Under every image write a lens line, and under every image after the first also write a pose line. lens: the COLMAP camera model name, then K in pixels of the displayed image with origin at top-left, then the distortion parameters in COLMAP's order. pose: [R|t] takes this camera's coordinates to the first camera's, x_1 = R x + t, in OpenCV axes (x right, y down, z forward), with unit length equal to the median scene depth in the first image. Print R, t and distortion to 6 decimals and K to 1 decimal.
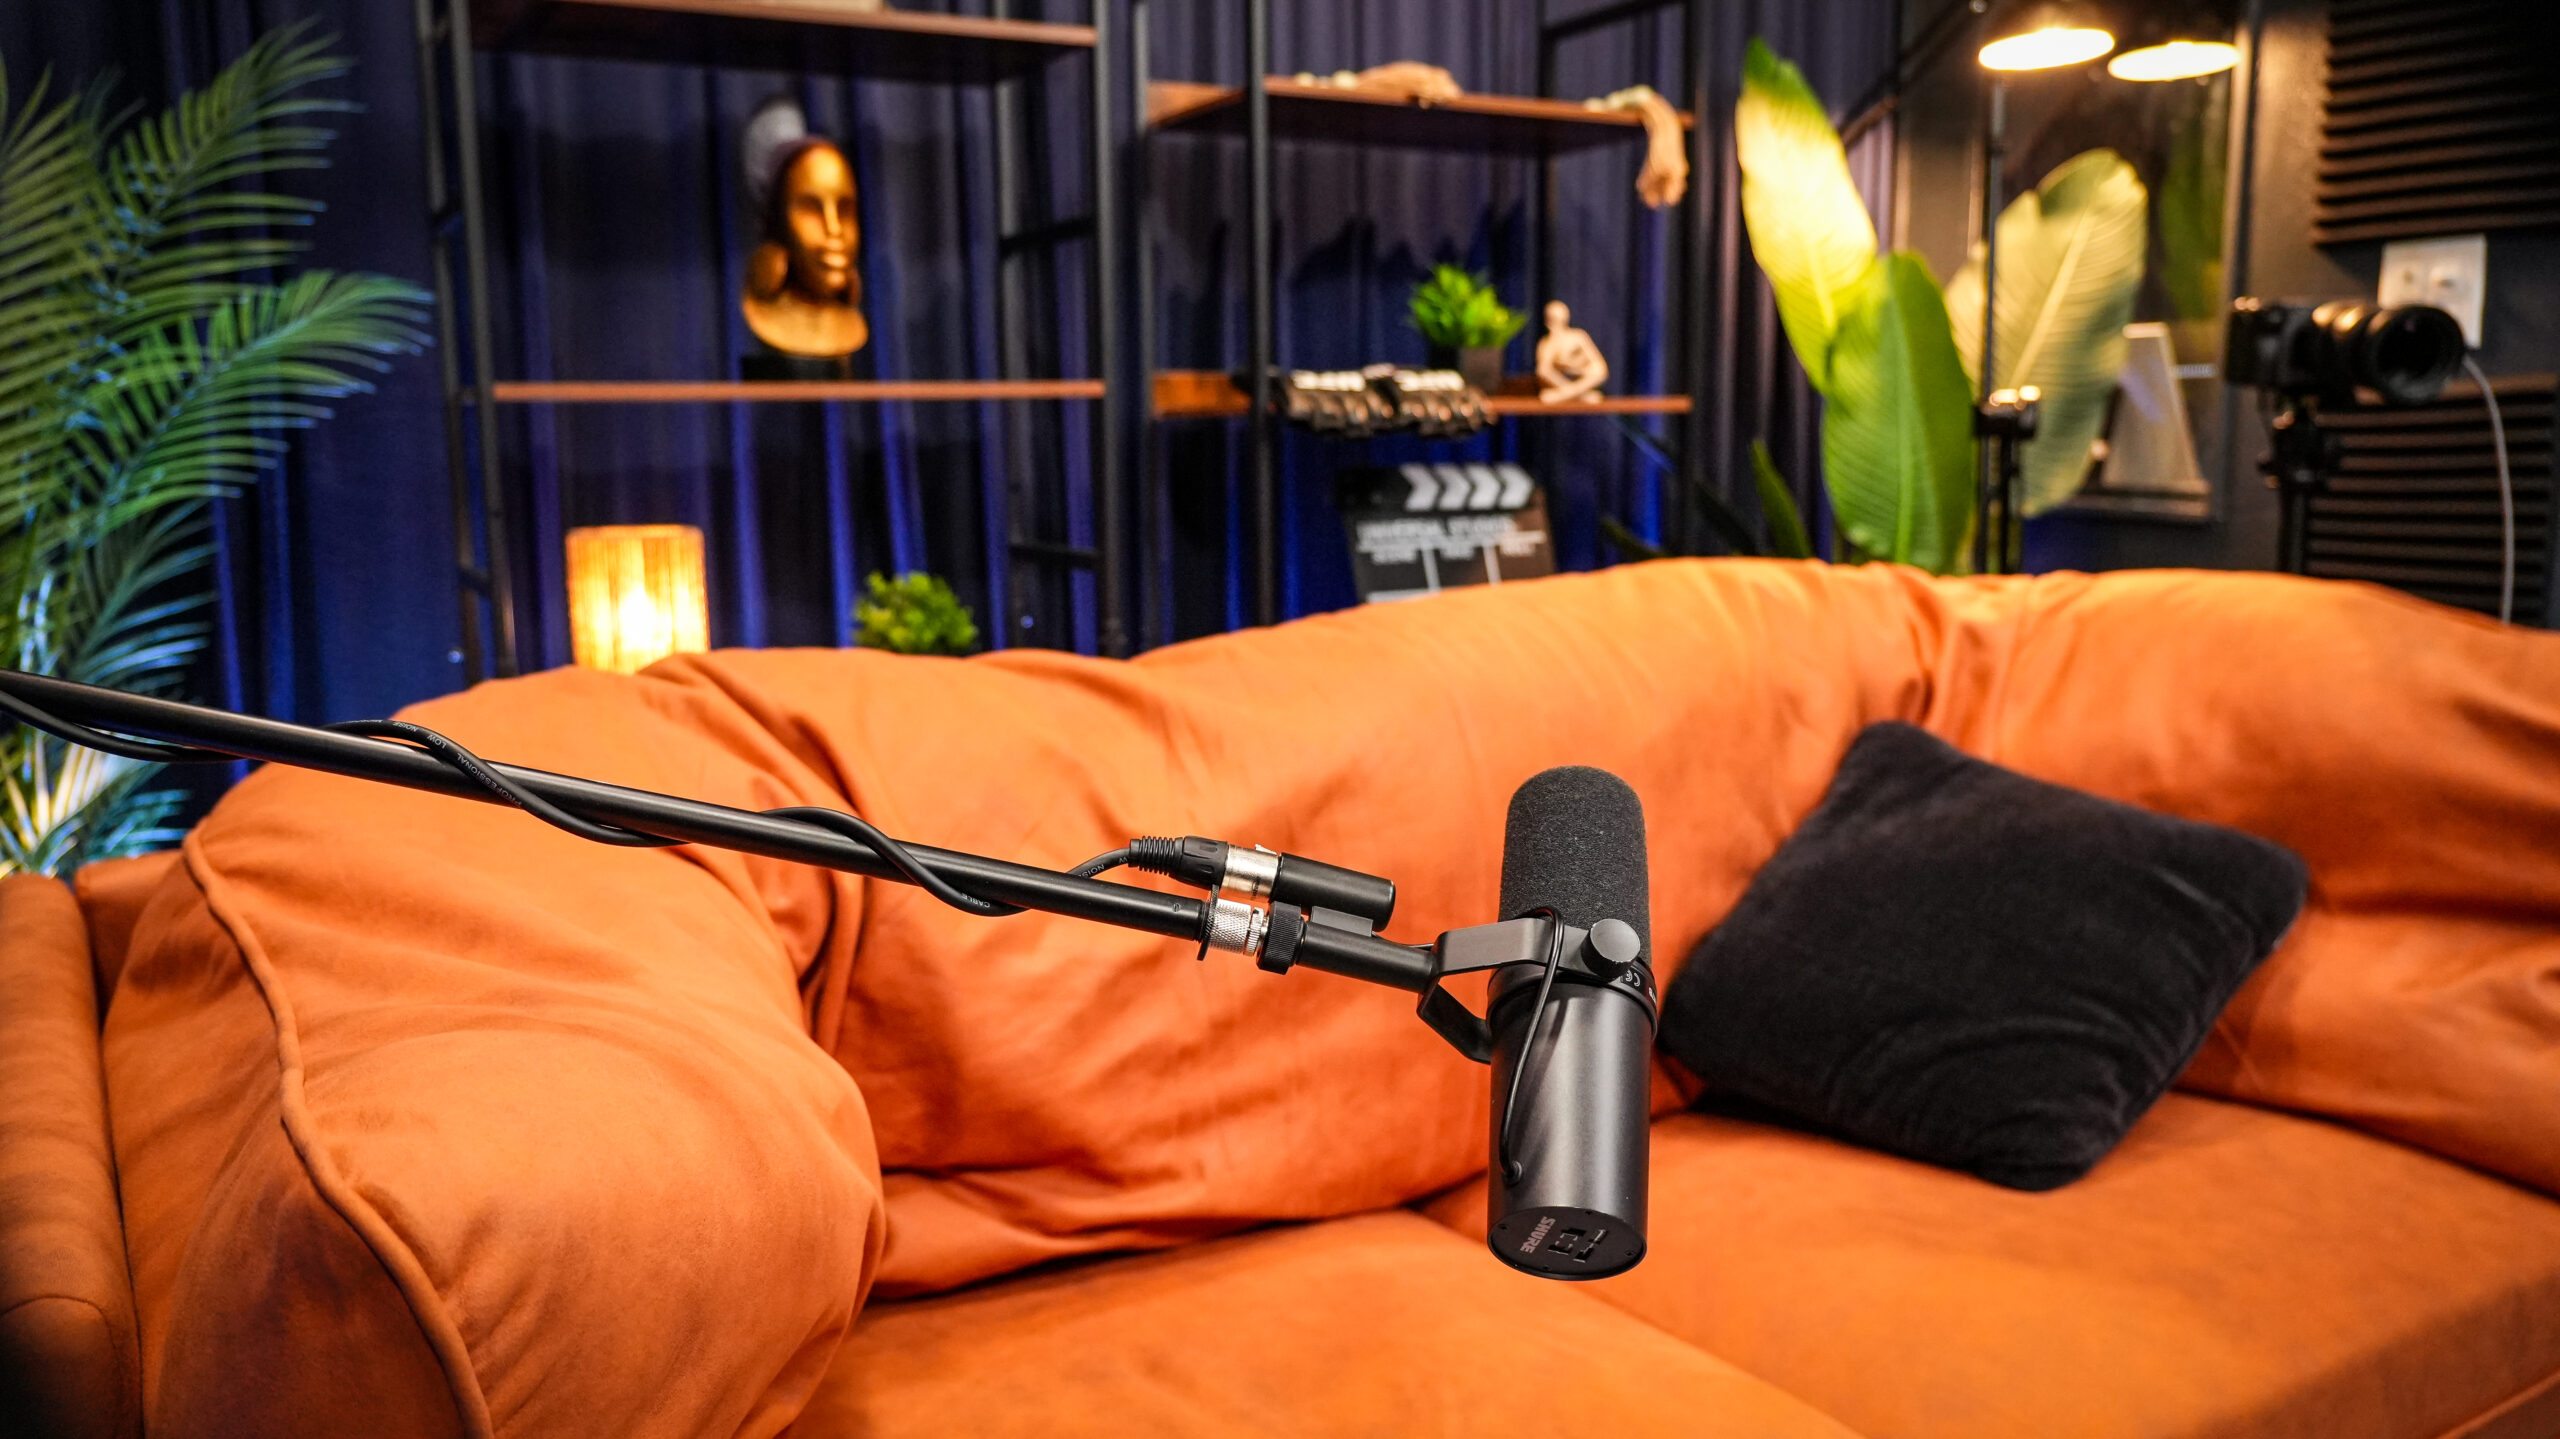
lens RADIAL K [[2029.3, 0, 1280.0], [0, 2029.3, 719.5], [0, 0, 1]] dist [0.003188, 0.006237]
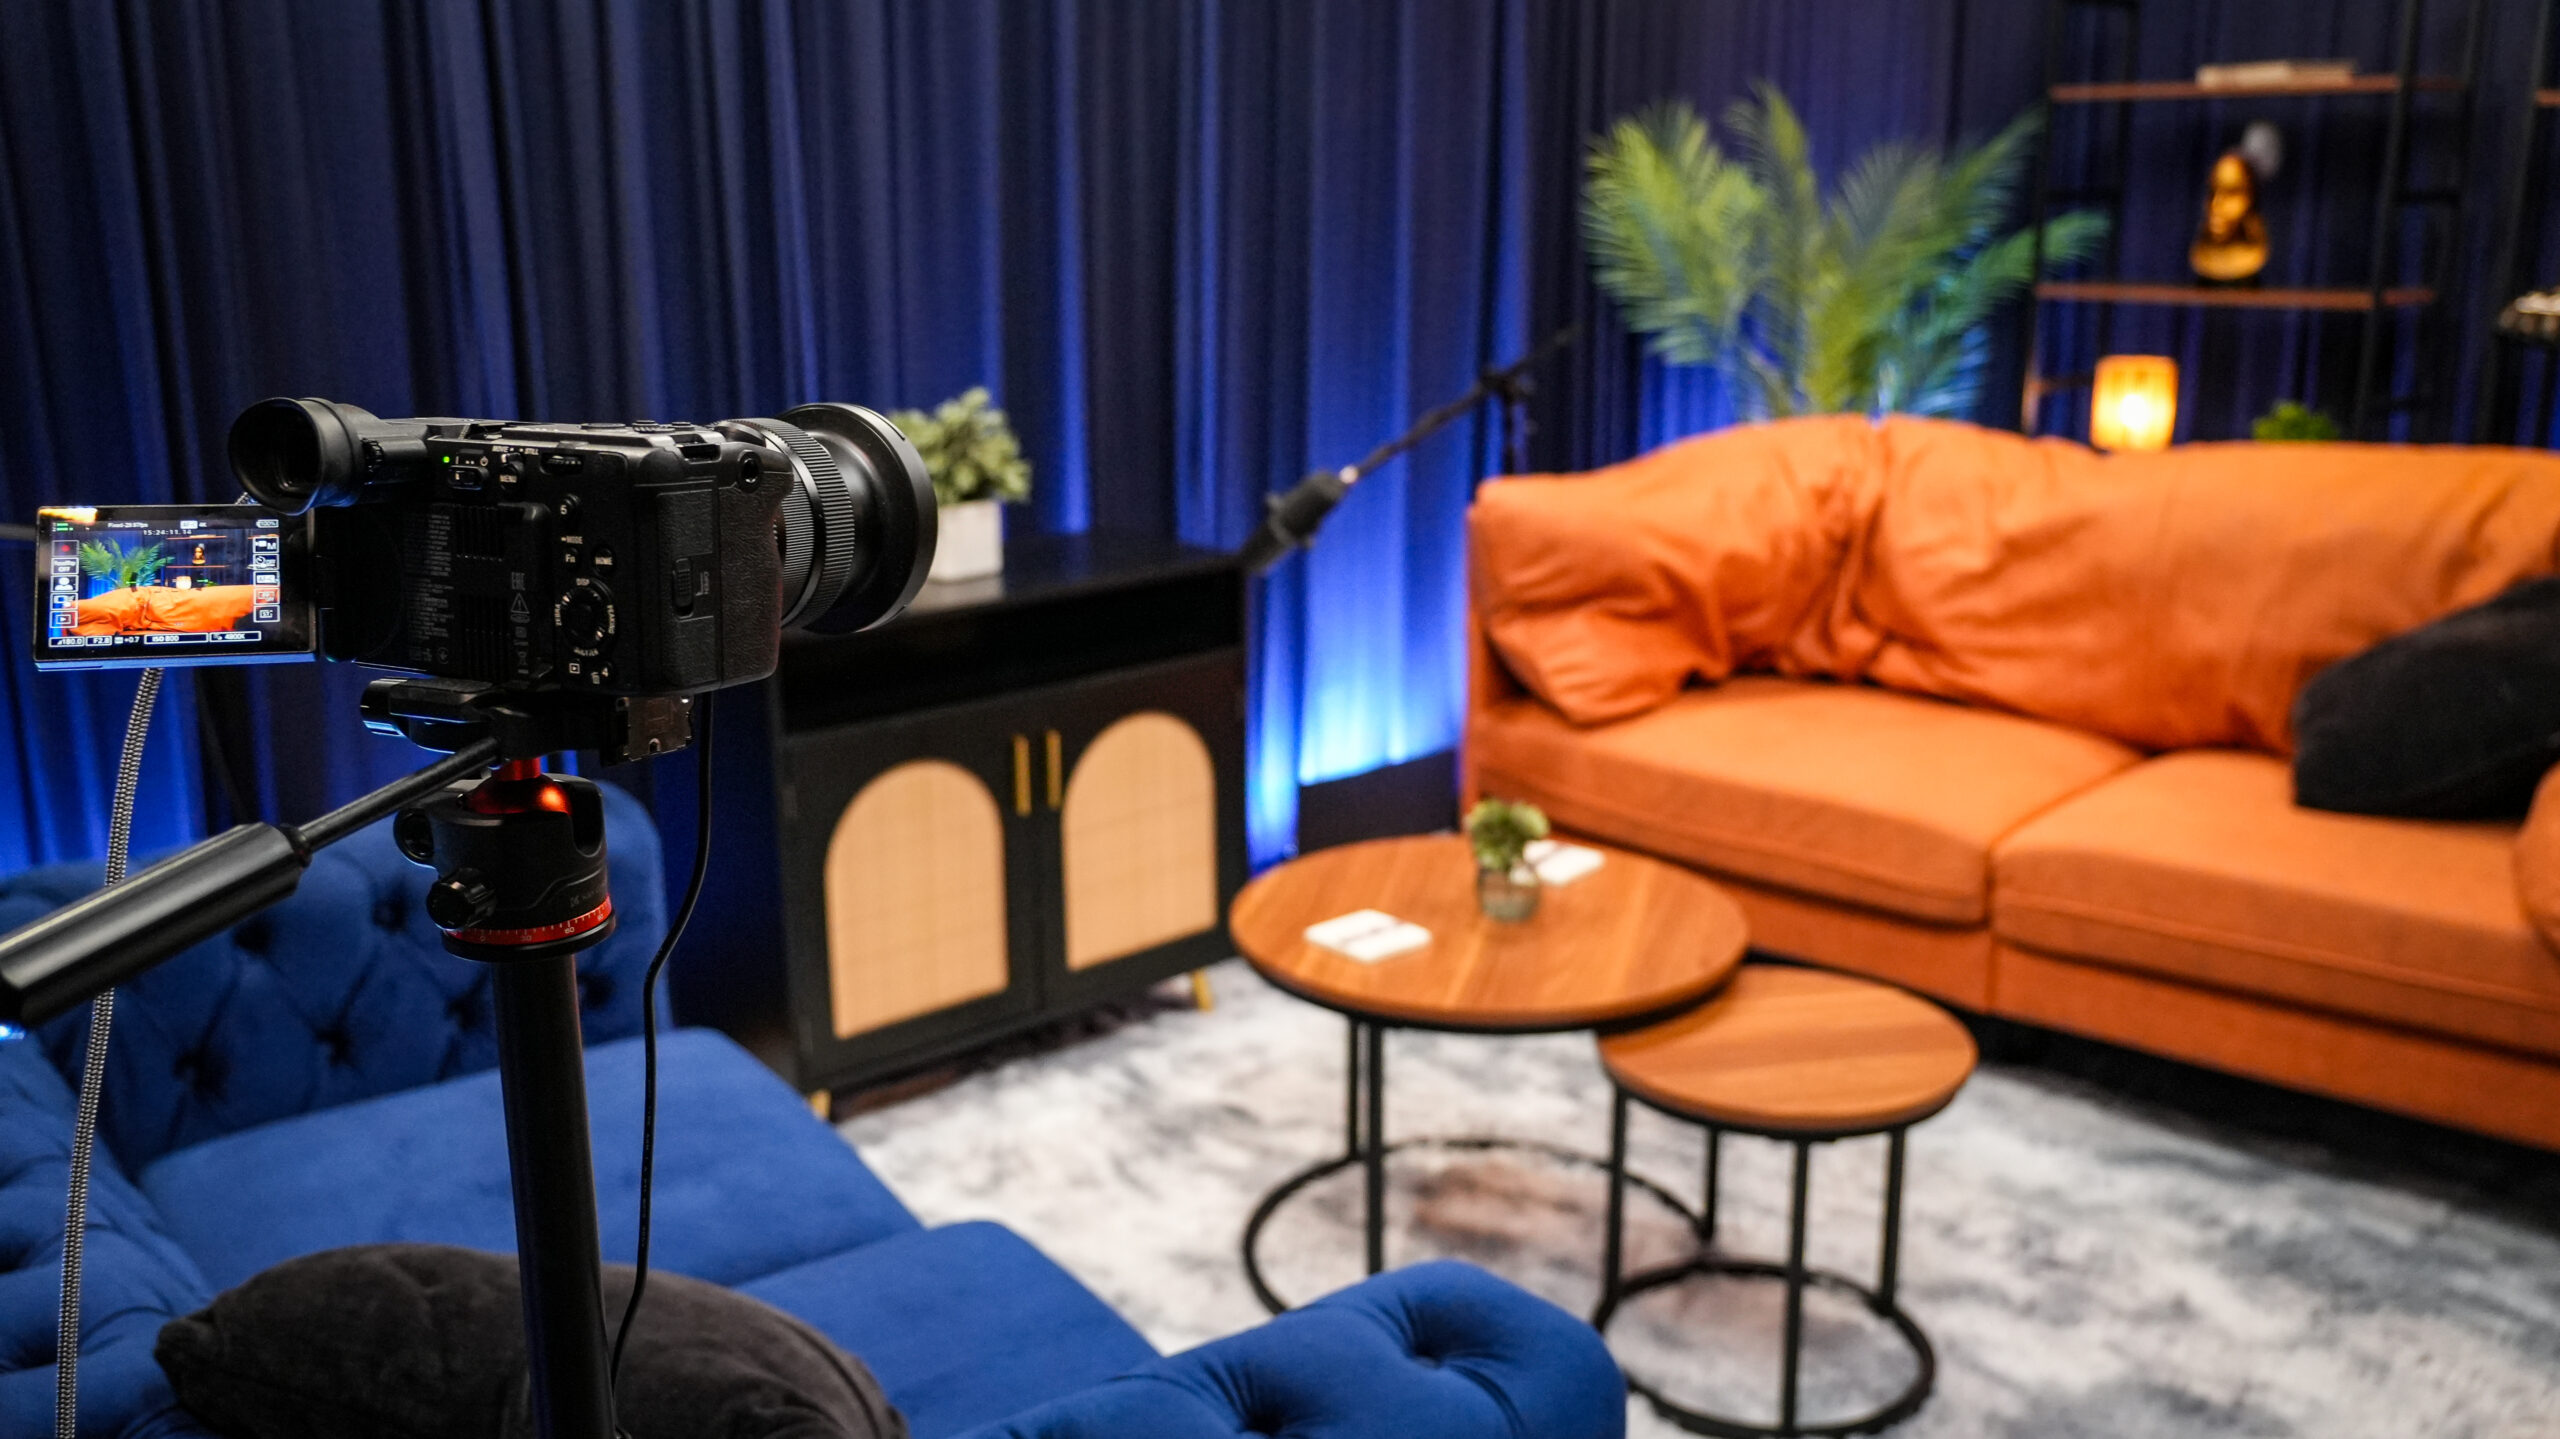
lens RADIAL K [[2102.6, 0, 1275.3], [0, 2102.6, 748.0], [0, 0, 1]] dist [0.008271, 0.008942]
pose [[0.256289, 0.252745, -0.932972, 1.284314], [-0.144573, 0.964375, 0.221538, -0.065735], [0.955727, 0.078105, 0.283699, -0.259607]]
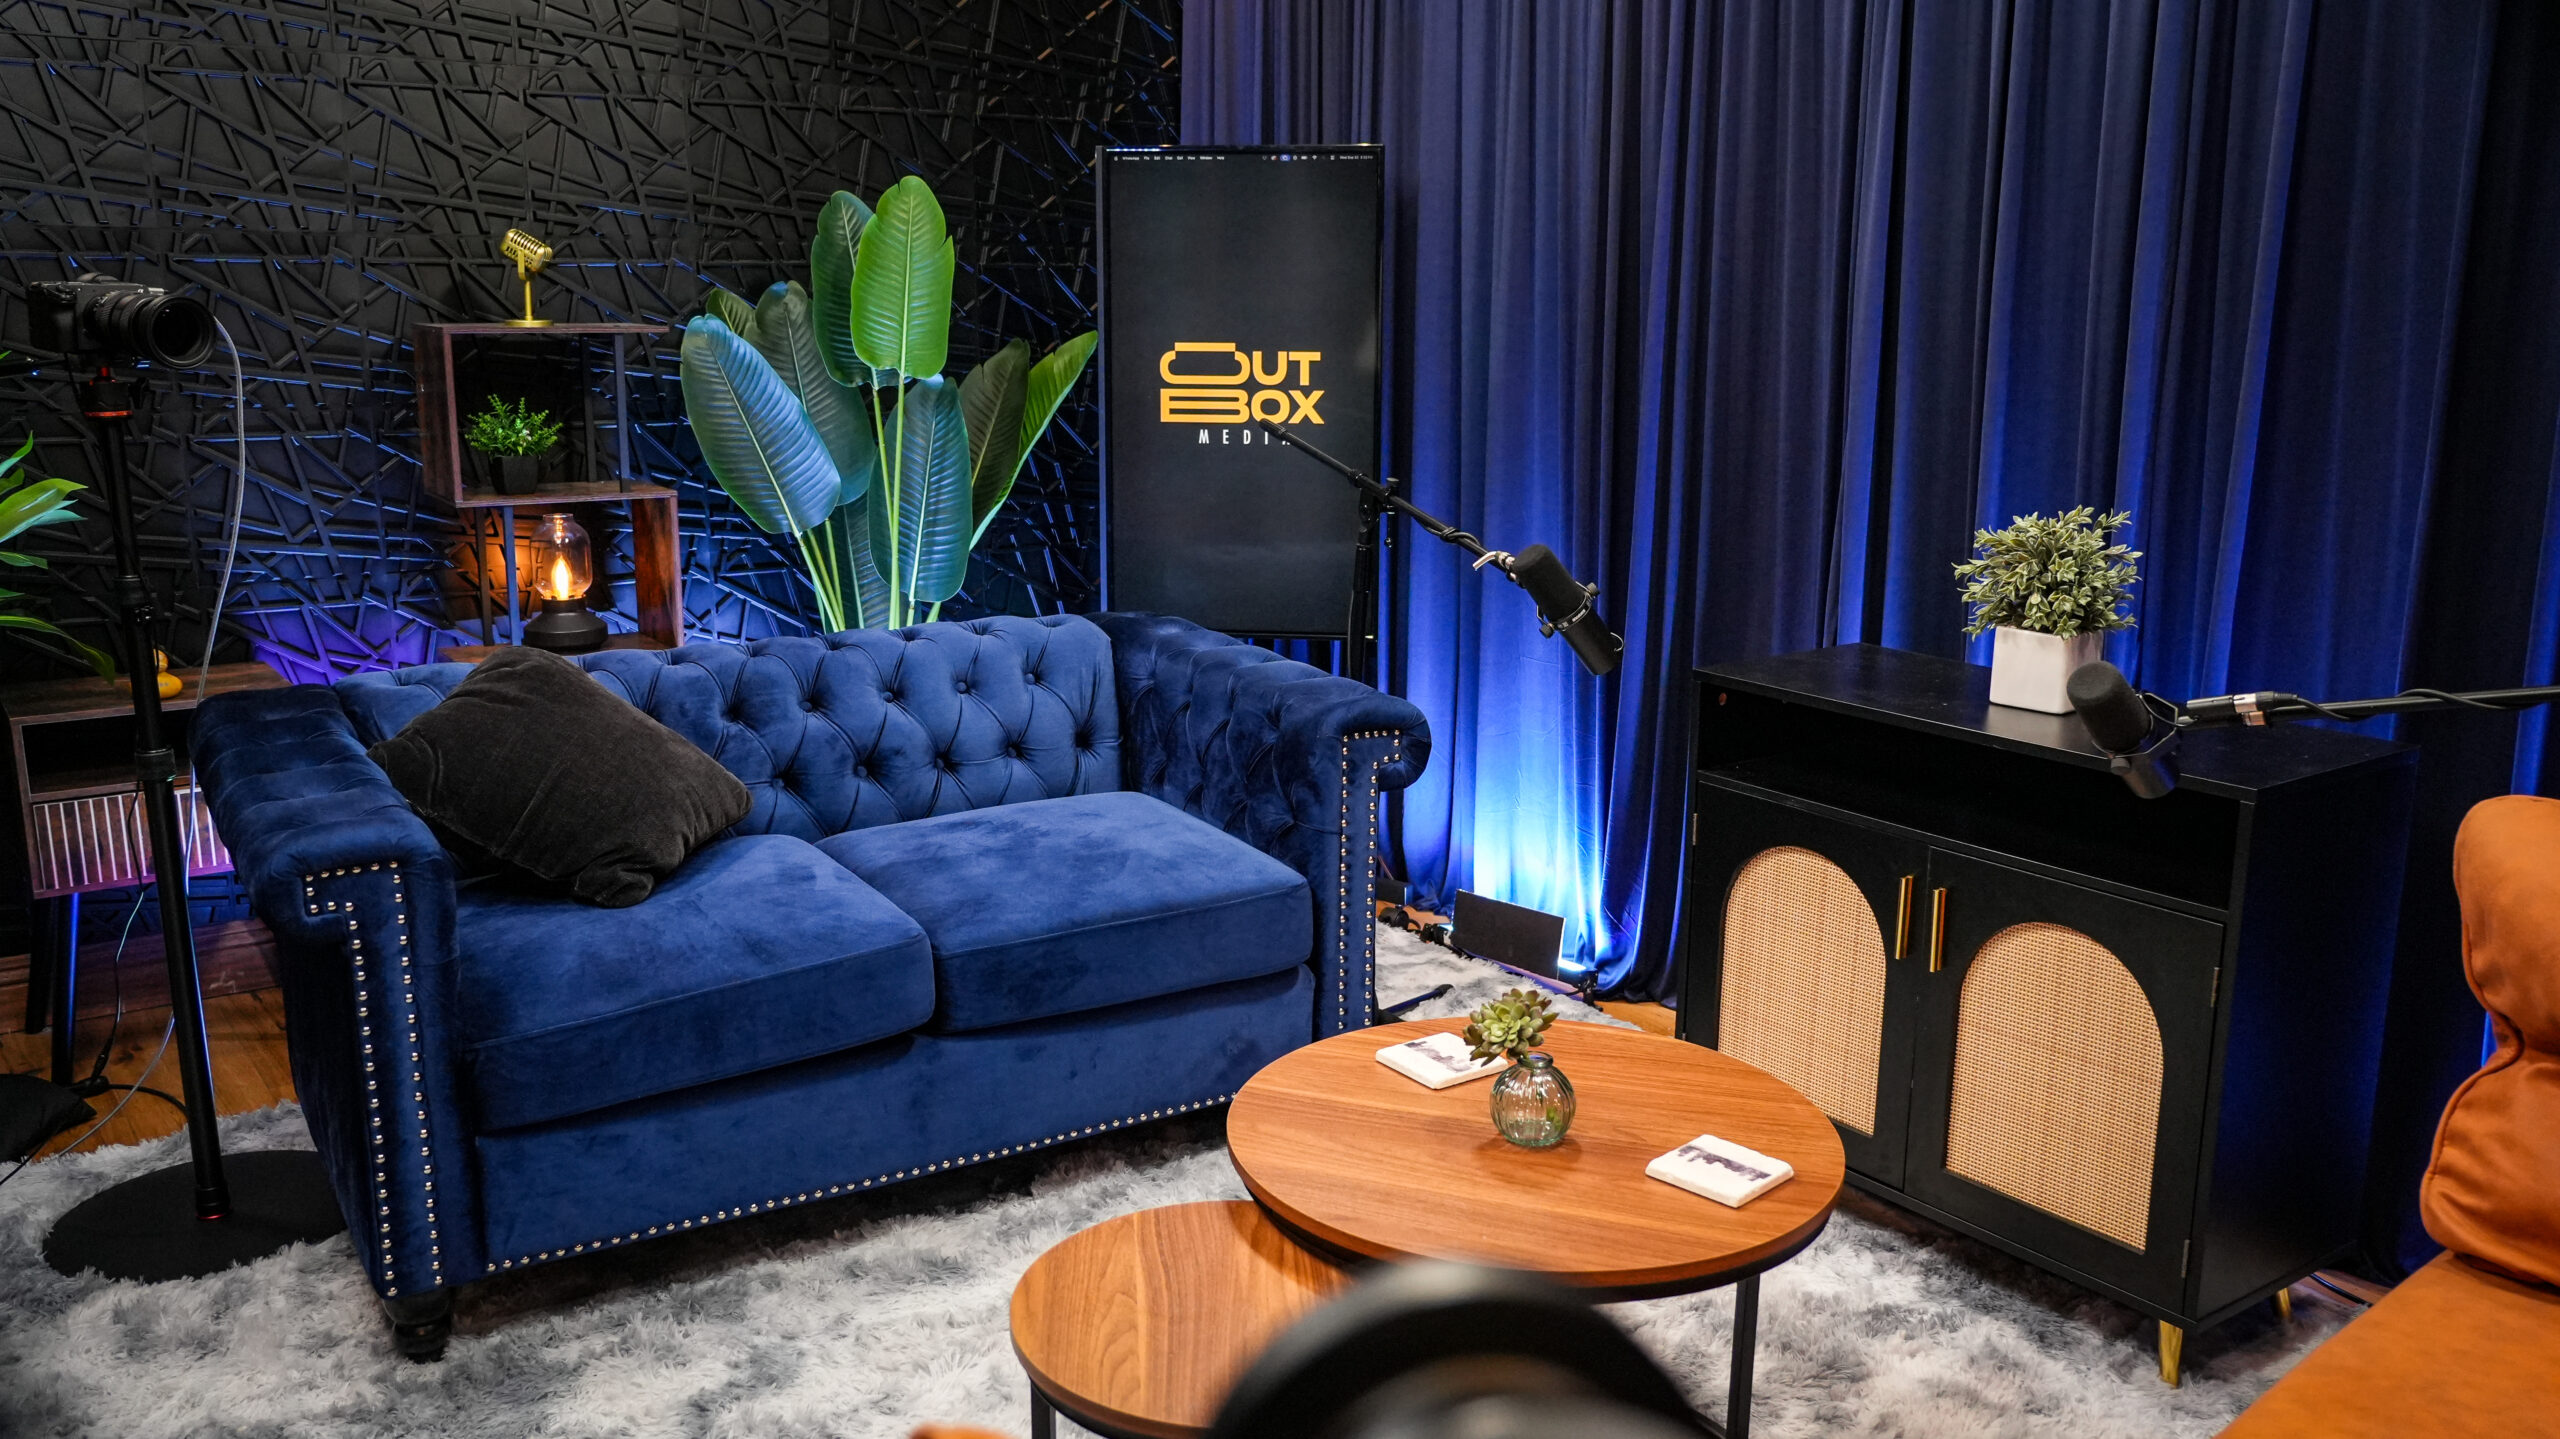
lens RADIAL K [[2085.0, 0, 1336.4], [0, 2085.0, 722.8], [0, 0, 1]] dist [0.002240, 0.002009]
pose [[-0.982216, 0.026438, -0.185883, 0.519195], [-0.044814, 0.928409, 0.368848, -0.264020], [0.182327, 0.370618, -0.910713, 0.983562]]
